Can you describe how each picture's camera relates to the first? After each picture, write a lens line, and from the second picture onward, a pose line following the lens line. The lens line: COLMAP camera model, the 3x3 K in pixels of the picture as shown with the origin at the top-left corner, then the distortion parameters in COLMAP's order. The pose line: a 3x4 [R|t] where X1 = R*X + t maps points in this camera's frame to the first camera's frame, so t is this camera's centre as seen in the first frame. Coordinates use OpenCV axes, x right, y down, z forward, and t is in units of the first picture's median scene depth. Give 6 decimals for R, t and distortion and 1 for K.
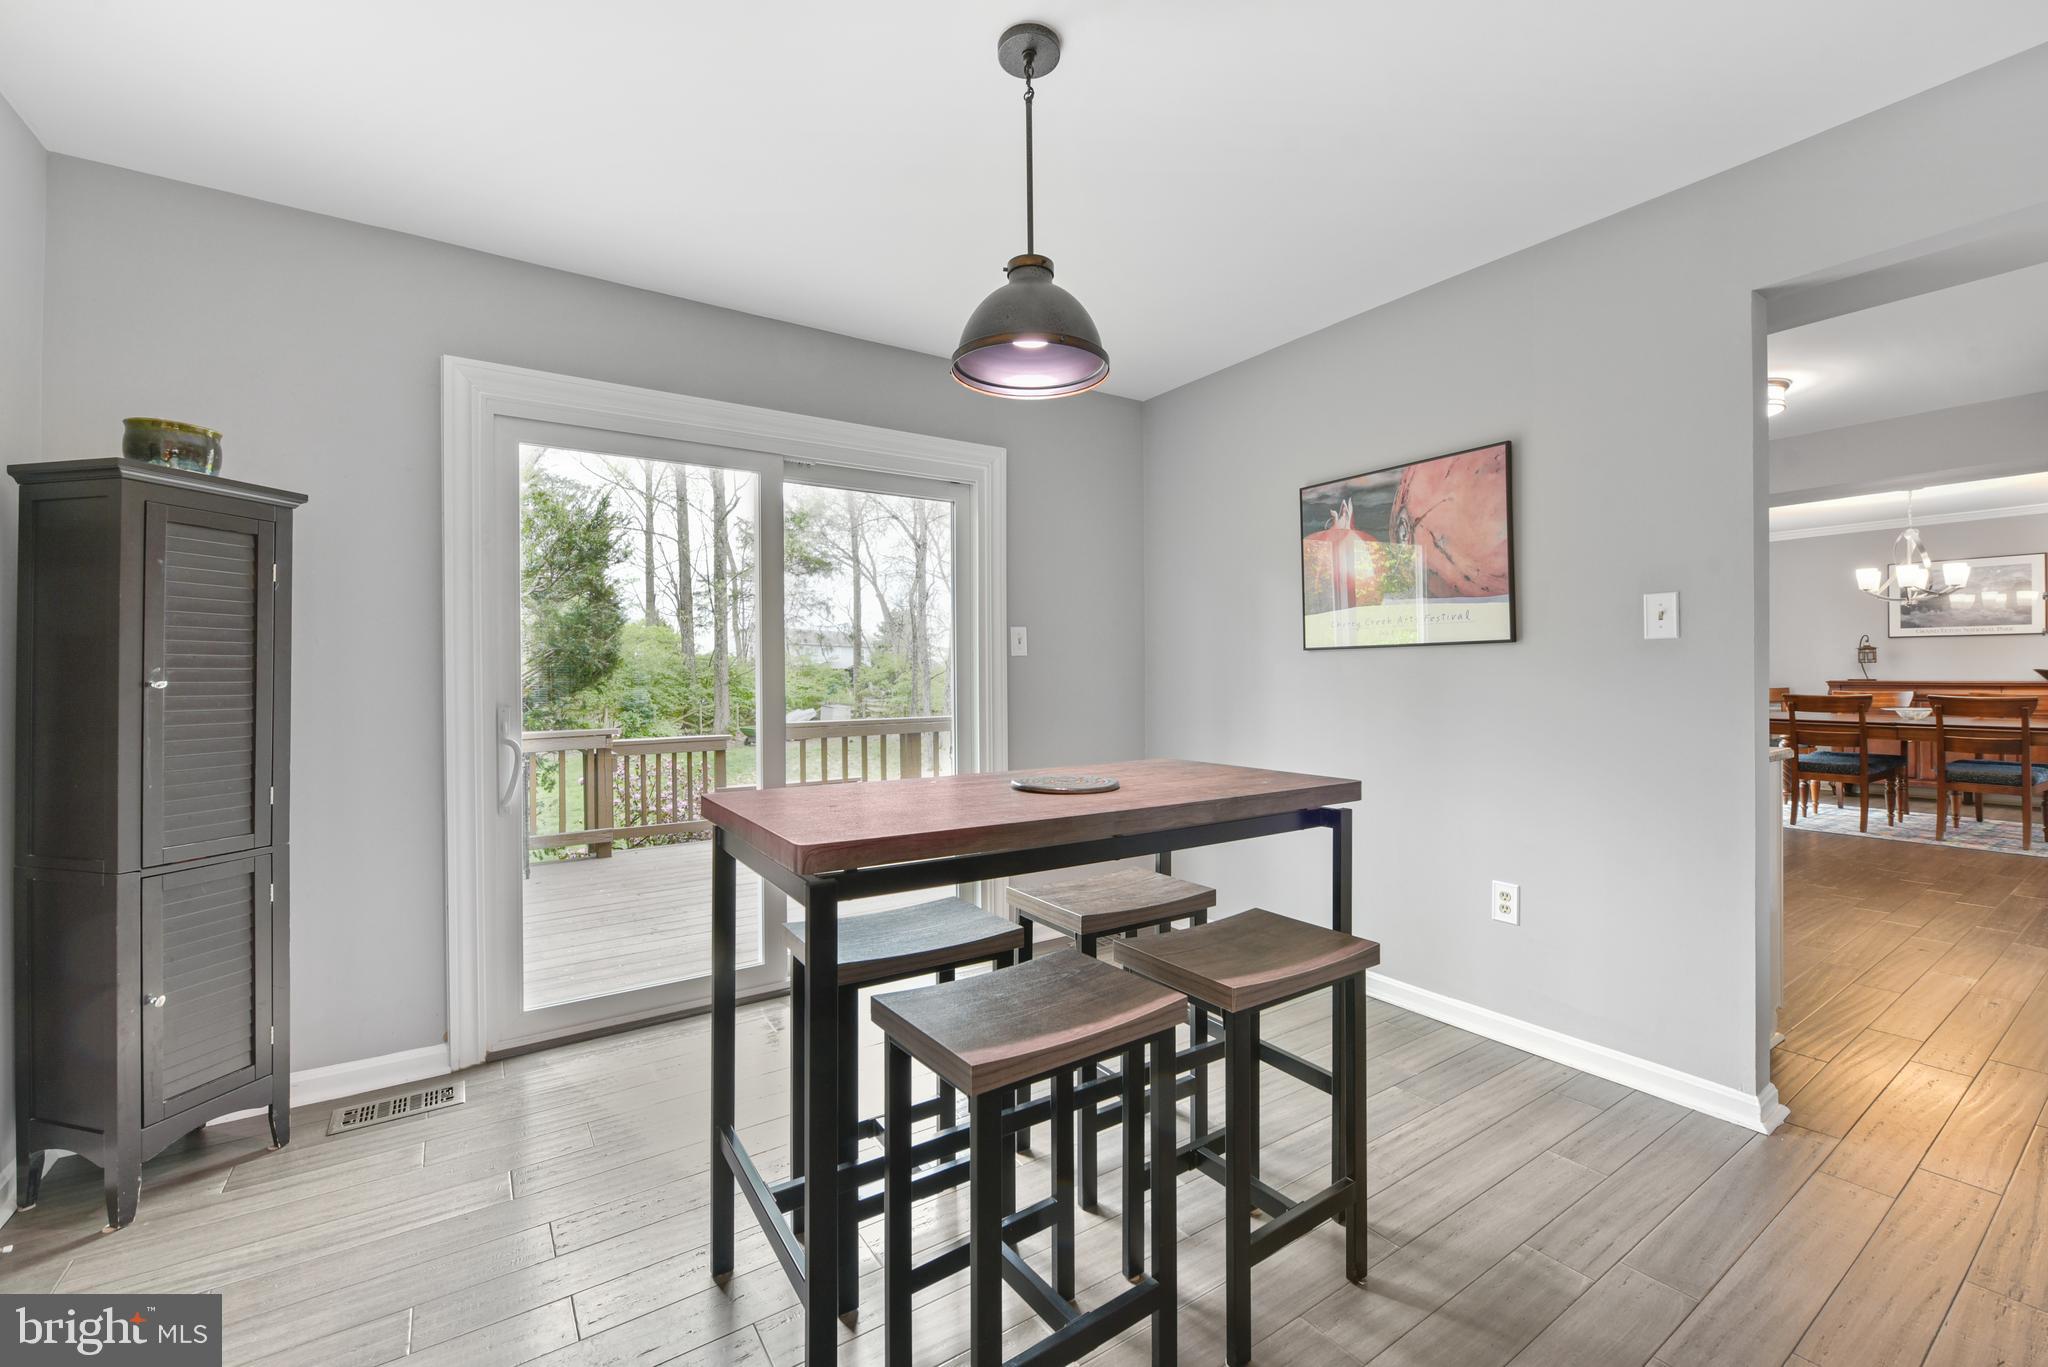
lens RADIAL K [[832.5, 0, 1022.7], [0, 832.5, 674.3], [0, 0, 1]] dist [-0.003035, 0.000196]
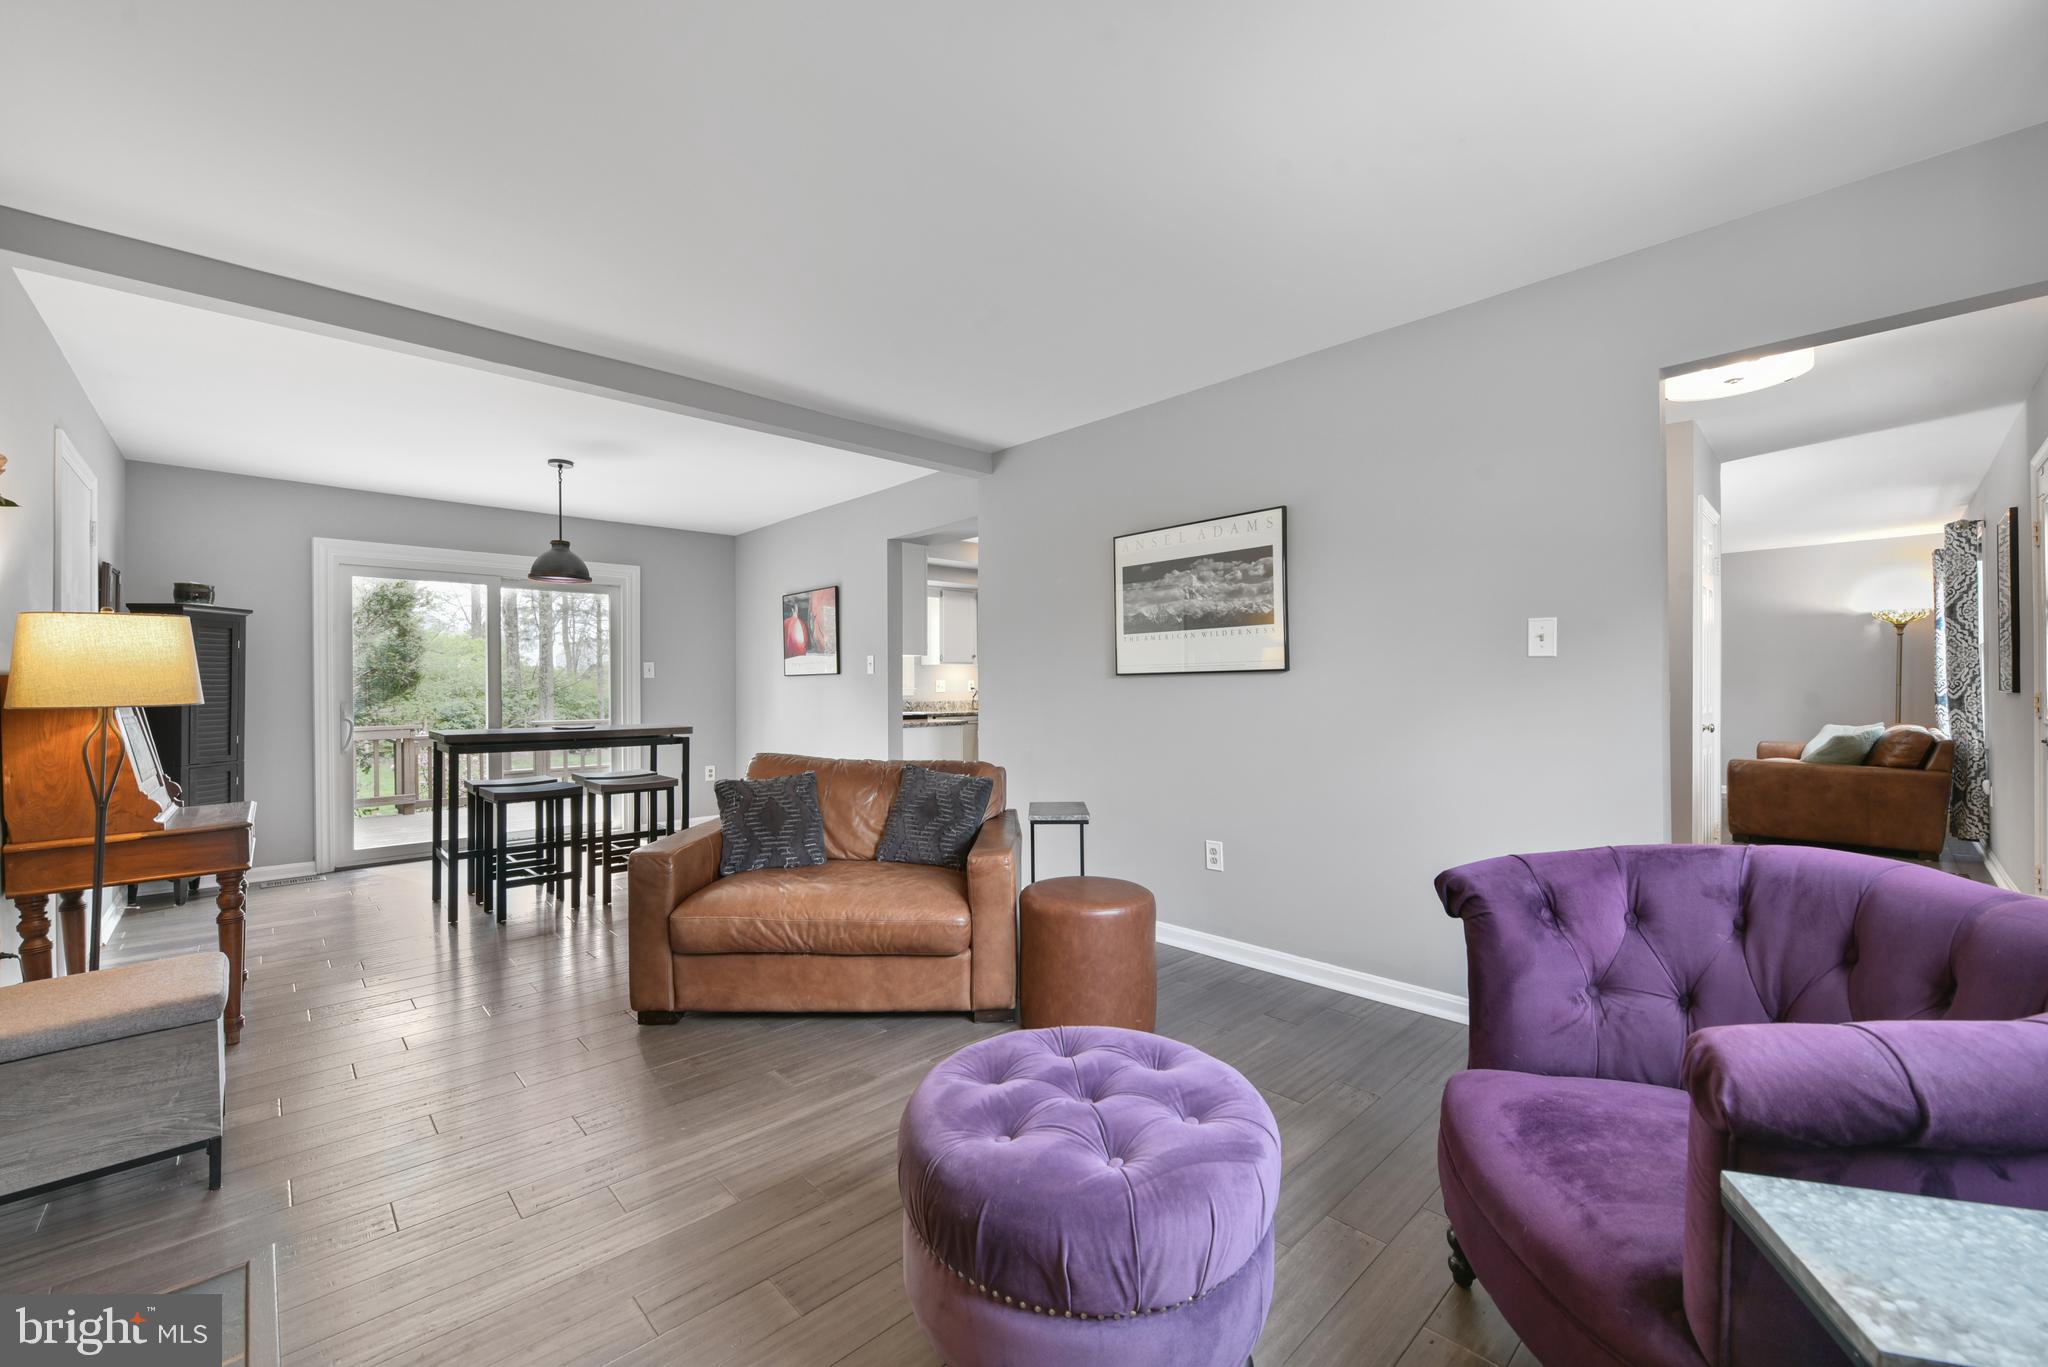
lens RADIAL K [[832.5, 0, 1034.5], [0, 832.5, 684.7], [0, 0, 1]] dist [-0.003035, 0.000196]
pose [[0.986883, 0.001266, 0.161435, 0.626517], [-0.001018, 0.999998, -0.001620, -0.005427], [-0.161437, 0.001435, 0.986882, -1.119214]]
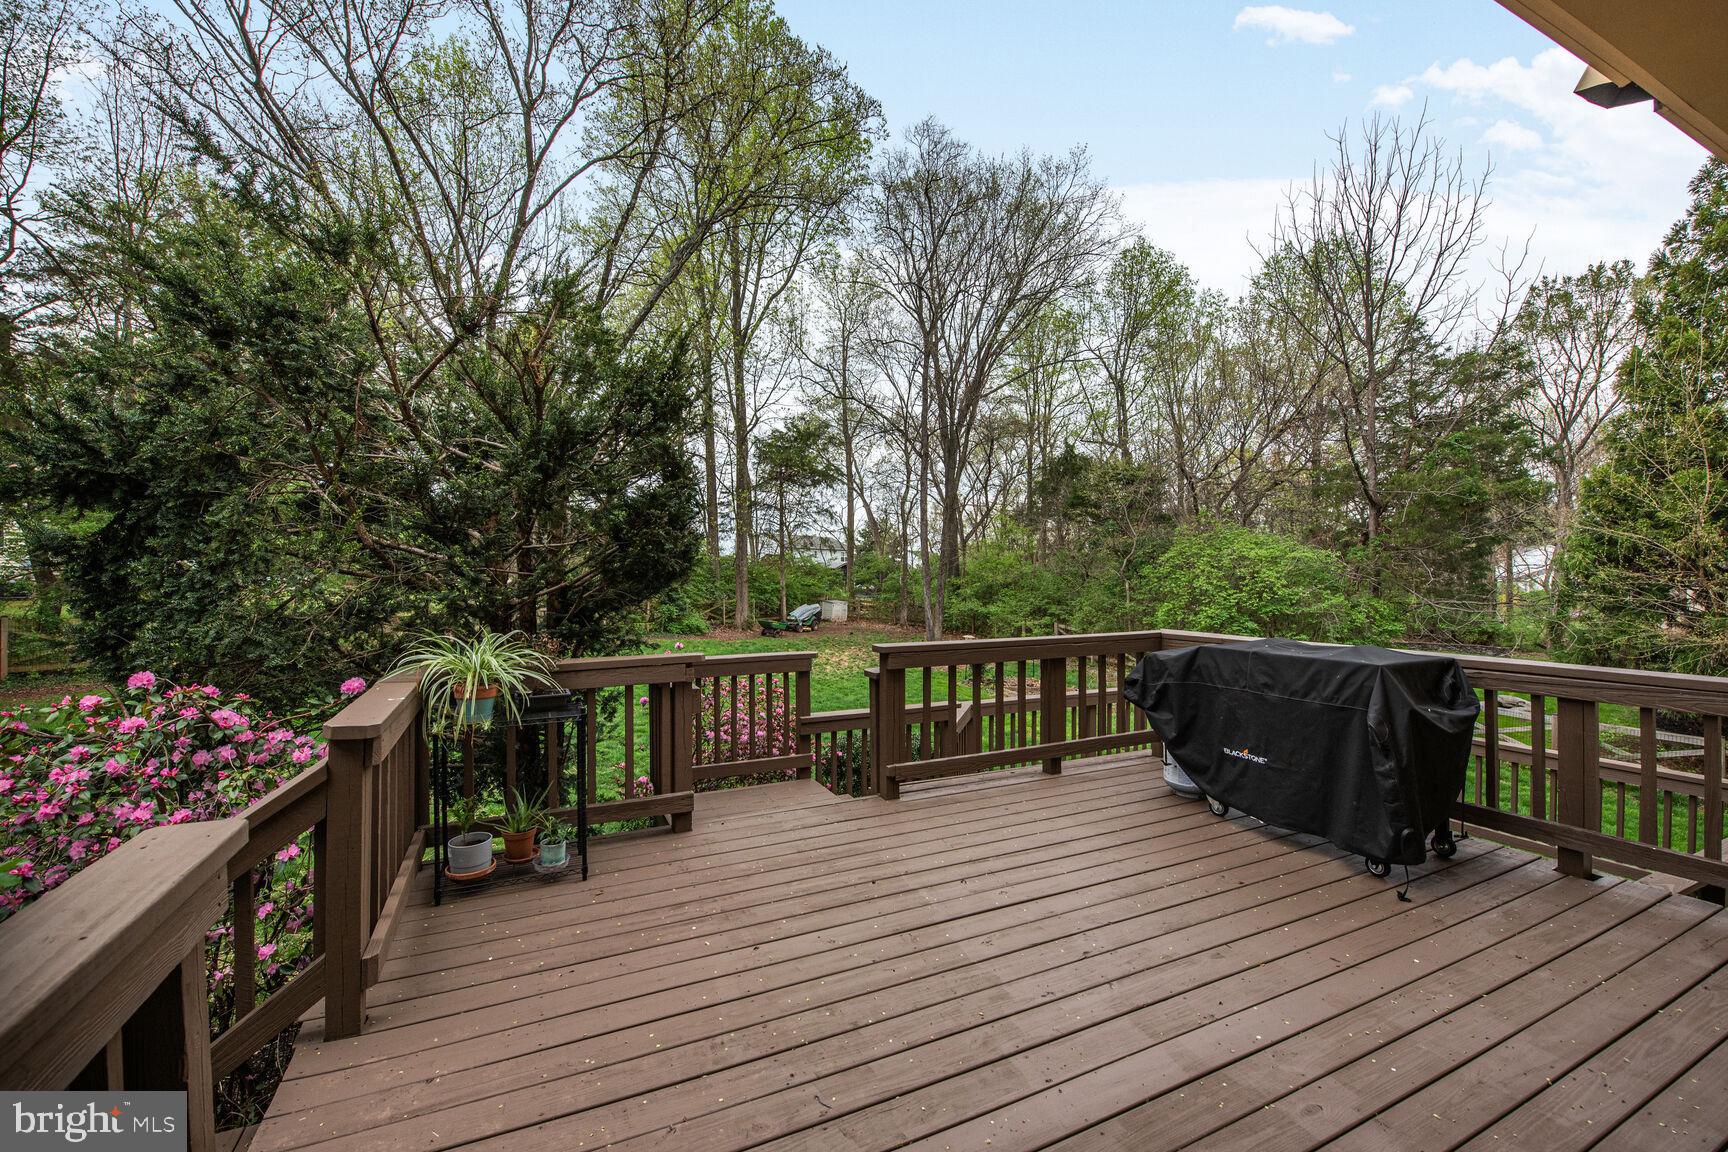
lens RADIAL K [[702.4, 0, 869.0], [0, 702.4, 573.0], [0, 0, 1]] dist [-0.003035, 0.000196]
pose [[0.988098, 0.004468, -0.153762, -0.467529], [-0.004559, 0.999990, -0.000238, -0.008943], [0.153759, 0.000936, 0.988108, 0.788208]]
